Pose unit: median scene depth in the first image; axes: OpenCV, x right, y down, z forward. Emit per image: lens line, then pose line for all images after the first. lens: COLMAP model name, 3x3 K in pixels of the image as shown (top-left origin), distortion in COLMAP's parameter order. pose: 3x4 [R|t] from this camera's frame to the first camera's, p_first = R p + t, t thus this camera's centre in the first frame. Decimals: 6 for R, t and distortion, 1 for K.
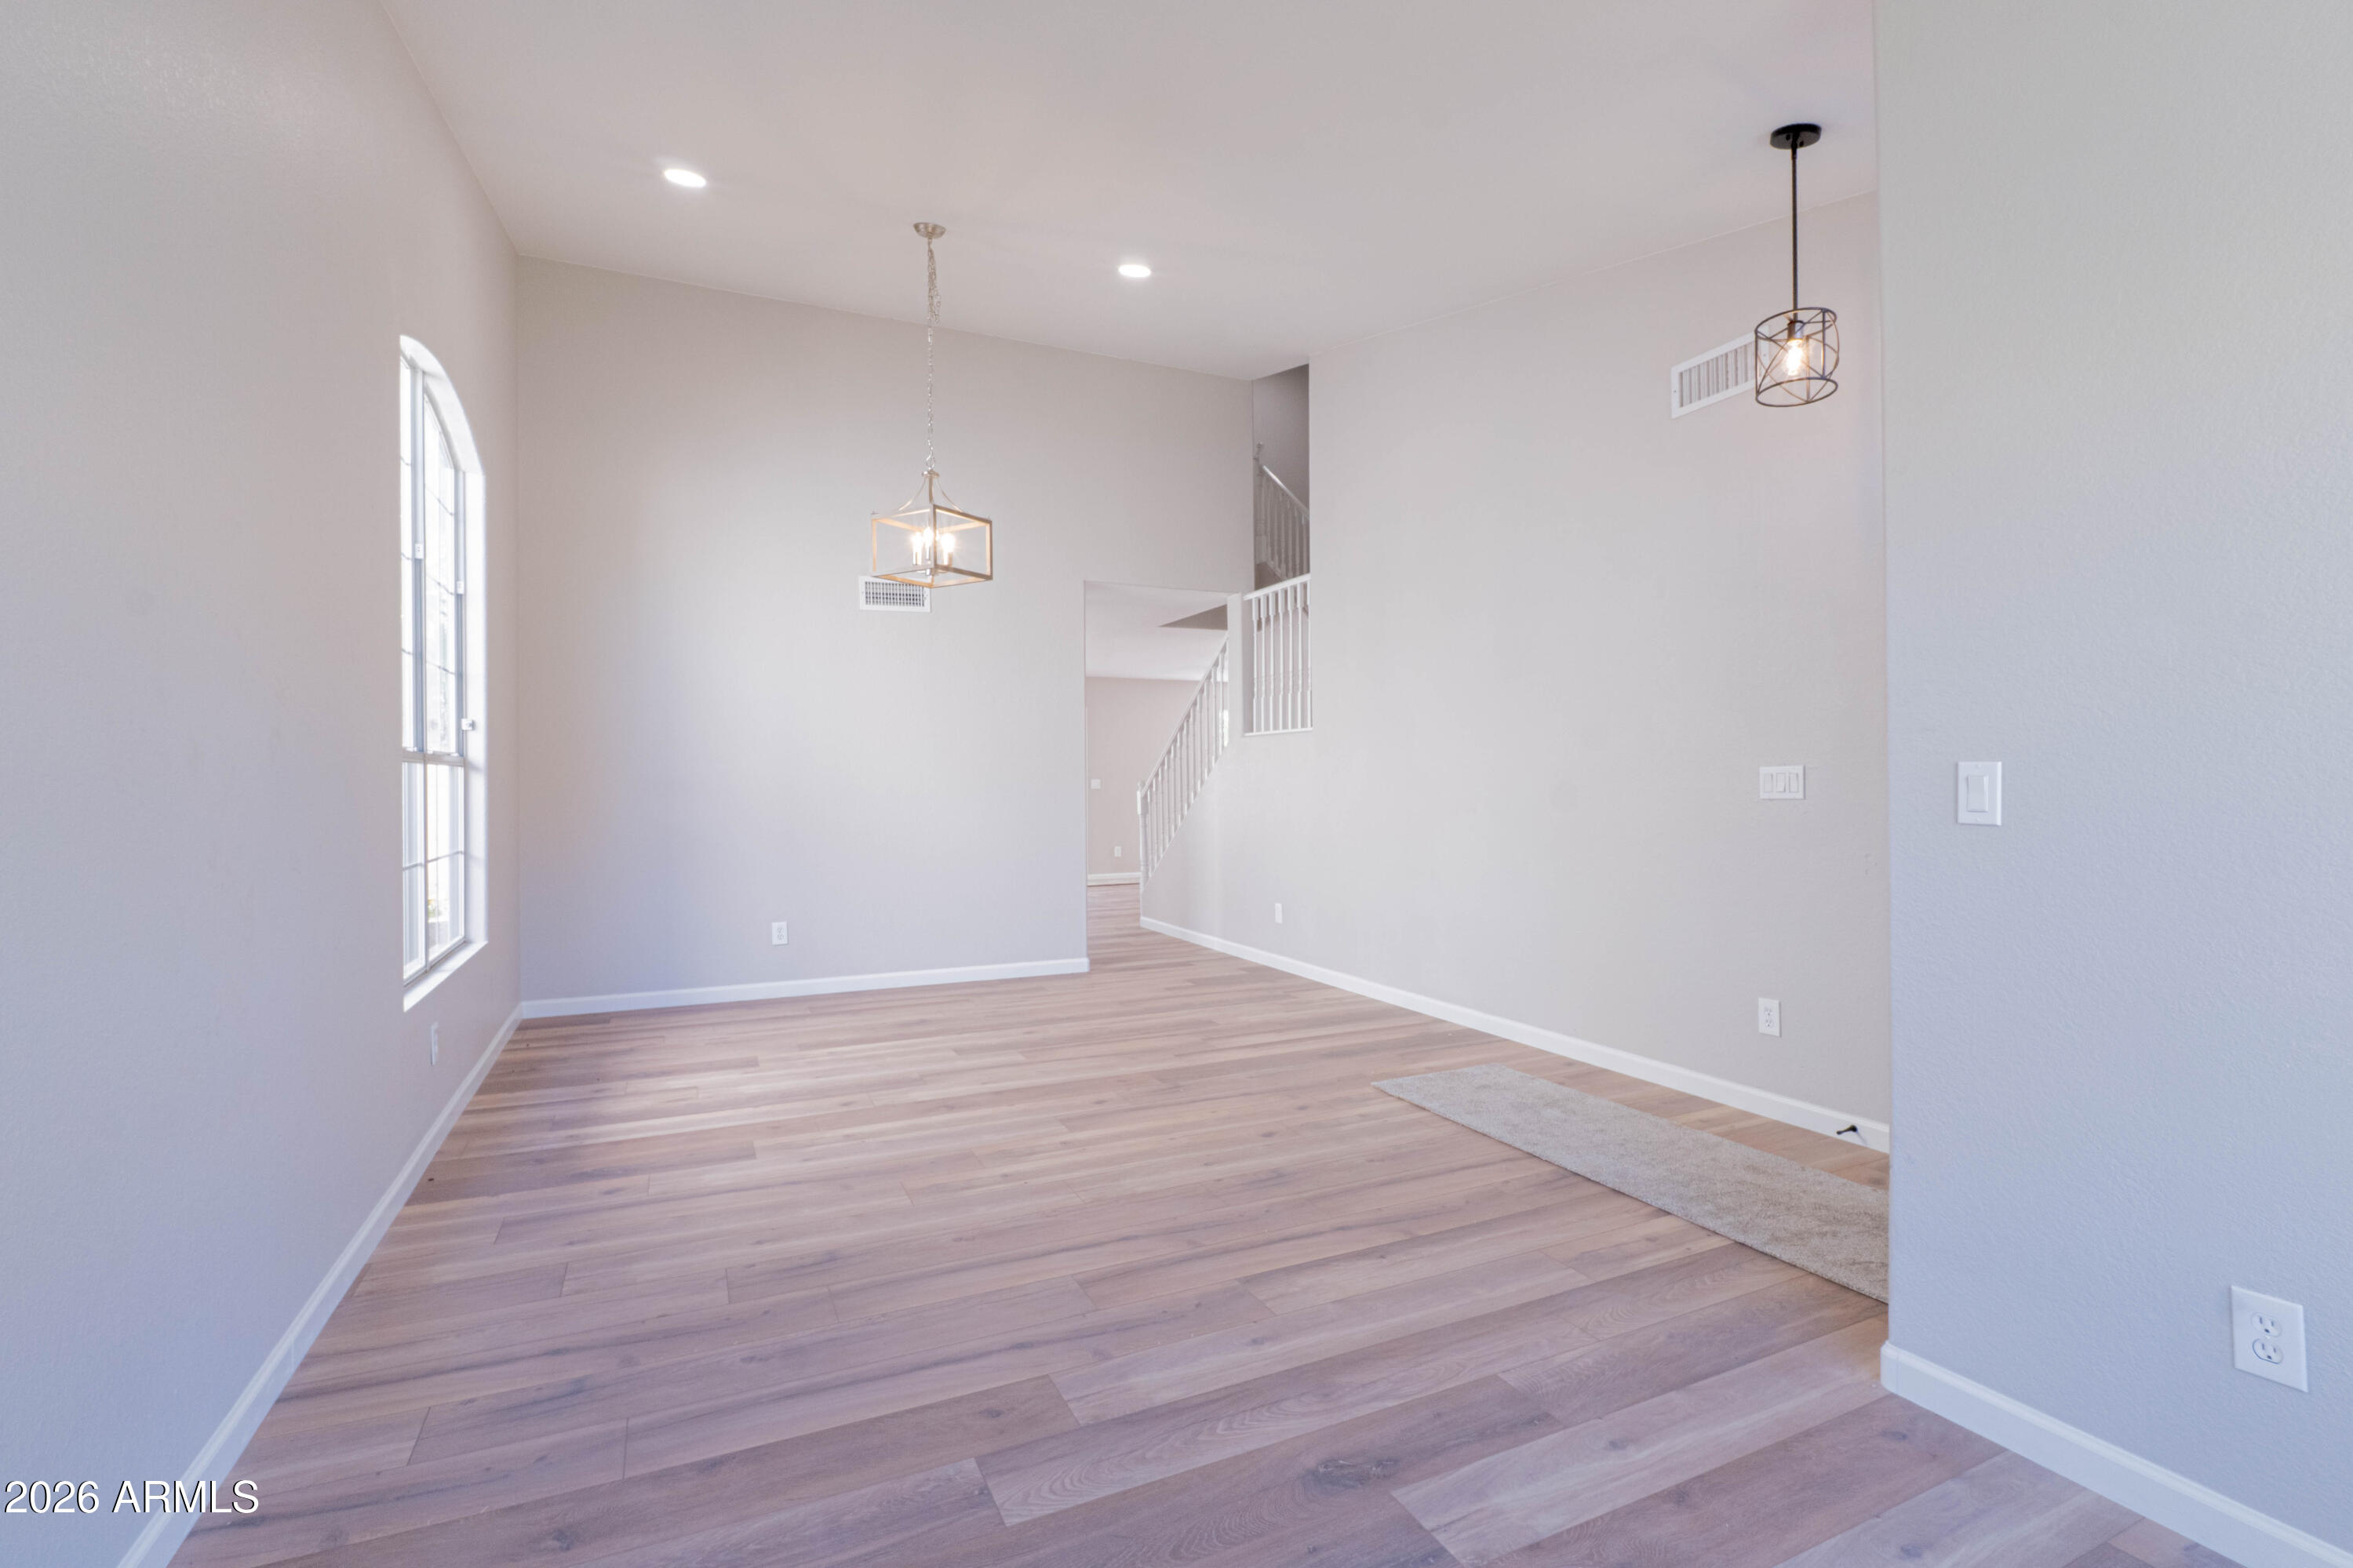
lens RADIAL K [[1066.9, 0, 1169.5], [0, 1066.9, 781.5], [0, 0, 1]] dist [-0.008198, 0.000427]
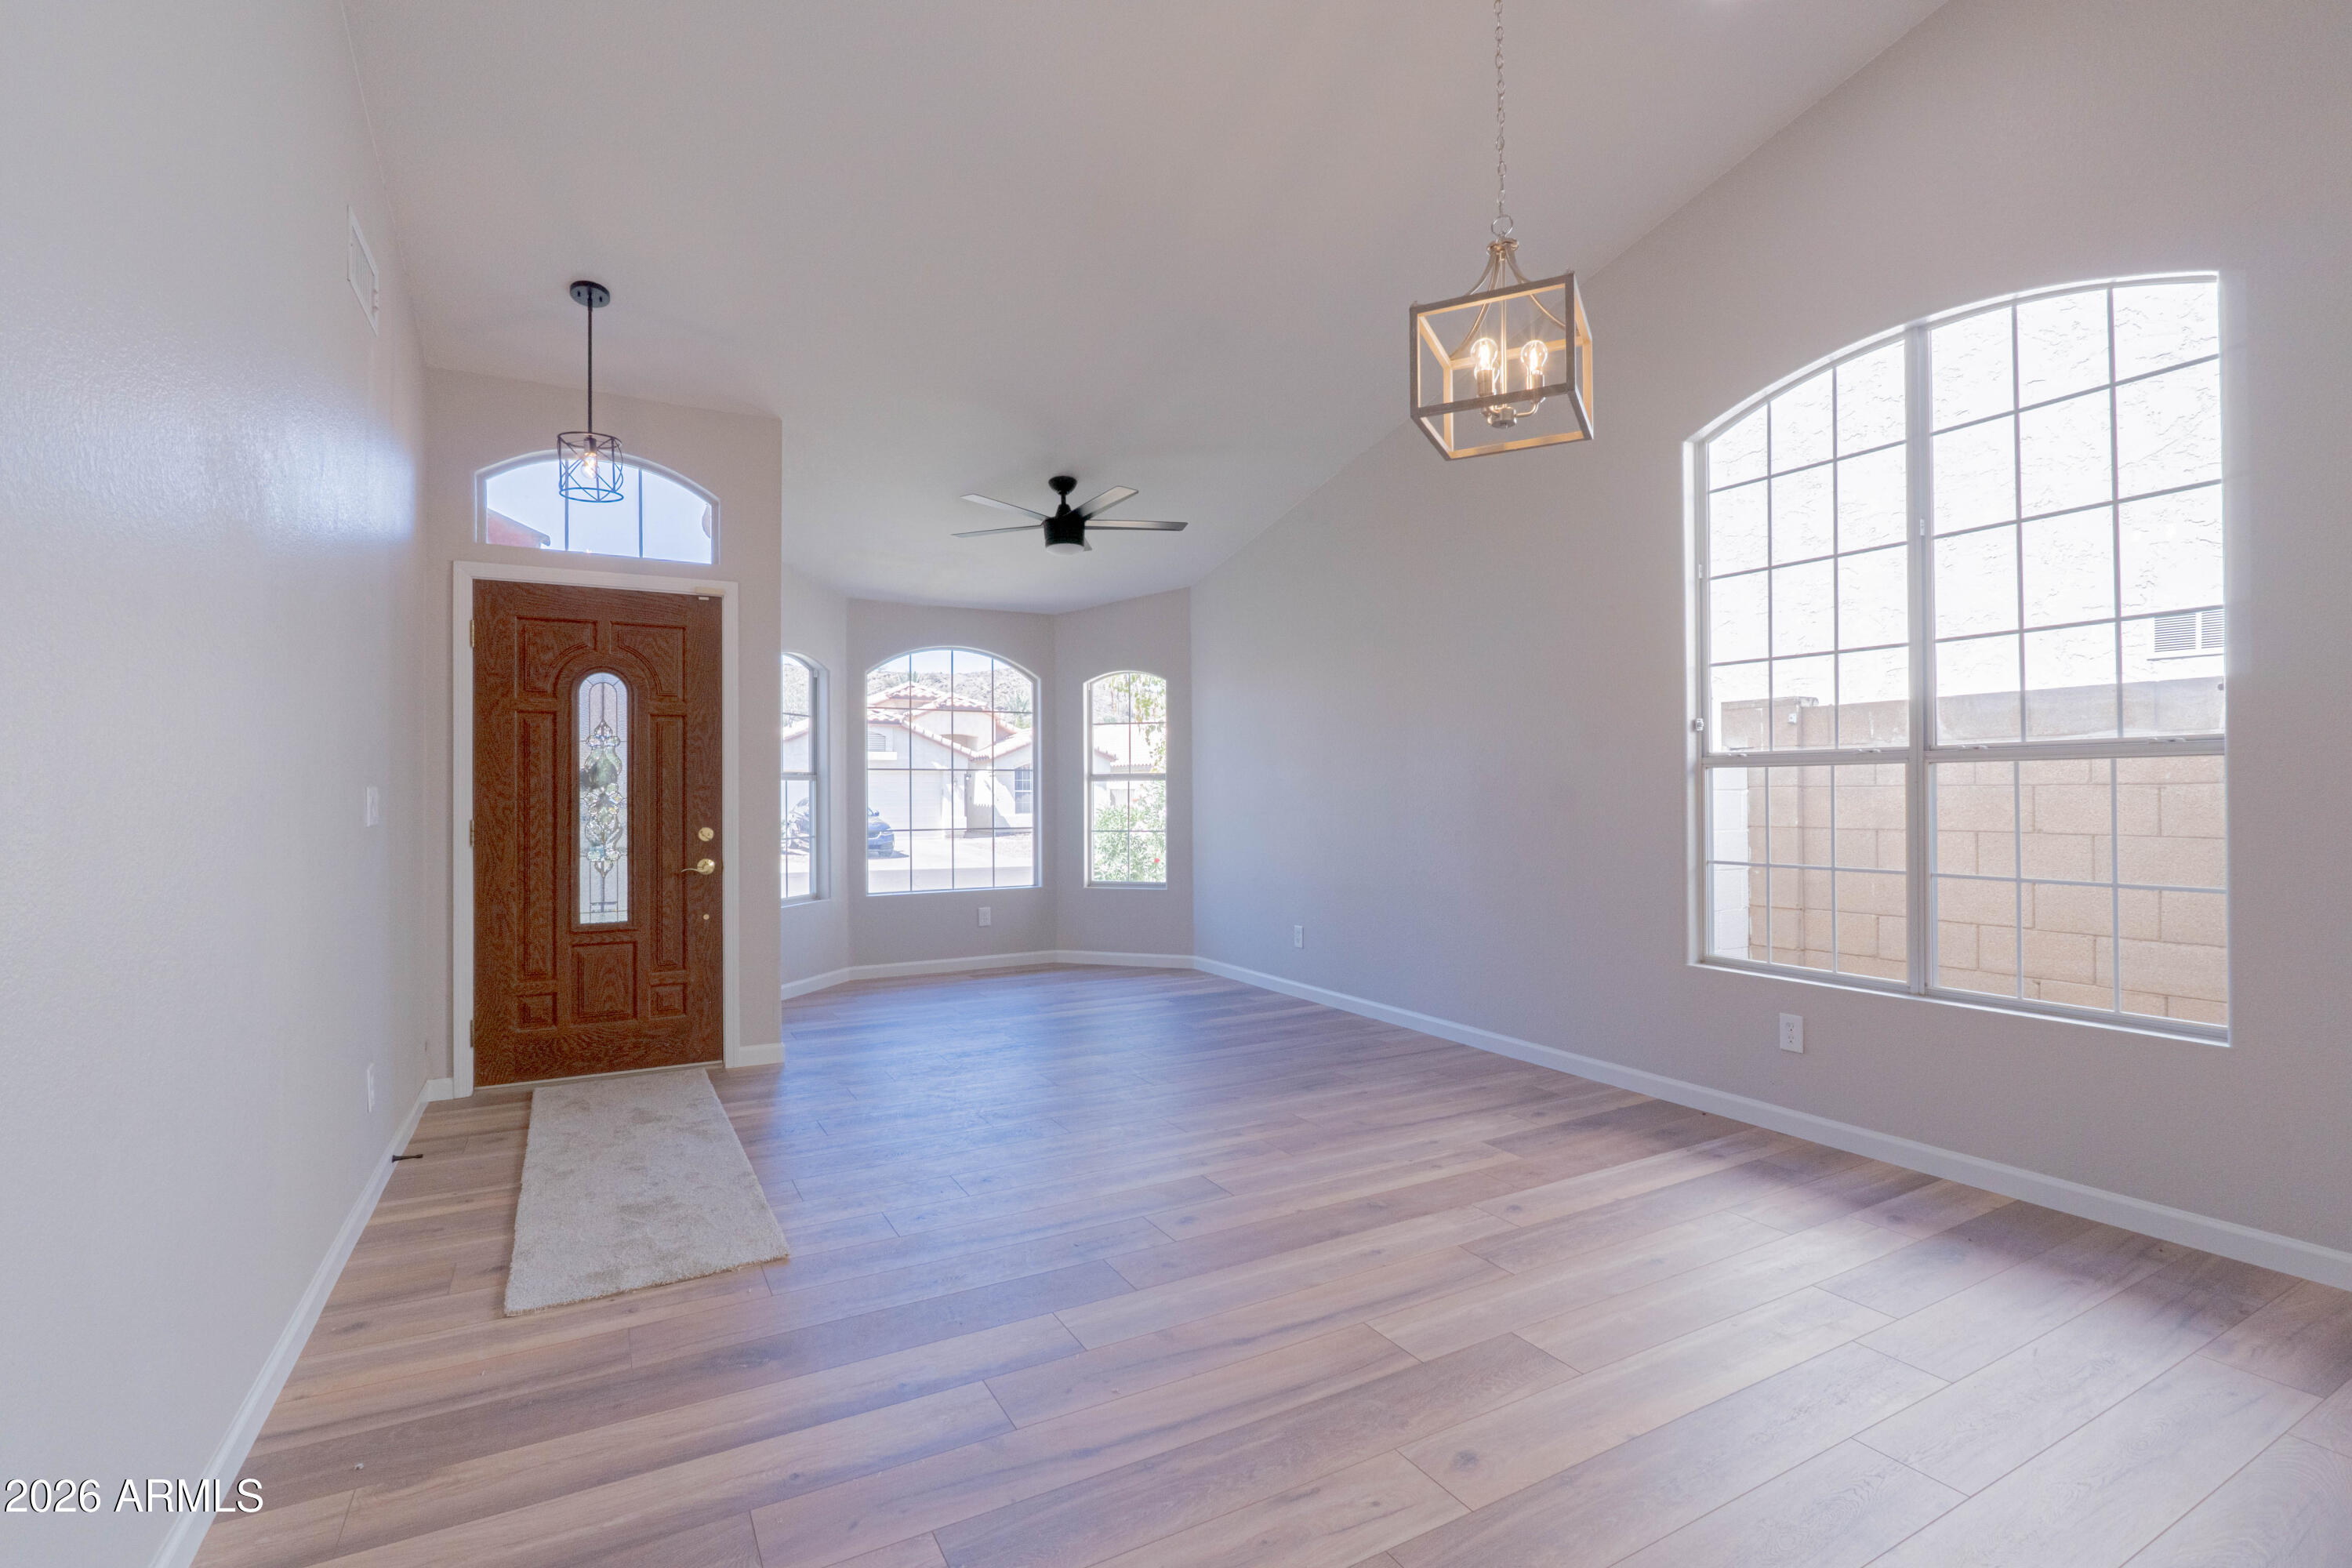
lens RADIAL K [[1066.6, 0, 1171.9], [0, 1066.6, 782.4], [0, 0, 1]] dist [-0.008198, 0.000427]
pose [[-0.997468, 0.013479, -0.069834, -0.007012], [0.014187, 0.999853, -0.009659, -0.000882], [0.069694, -0.010625, -0.997512, 2.015737]]
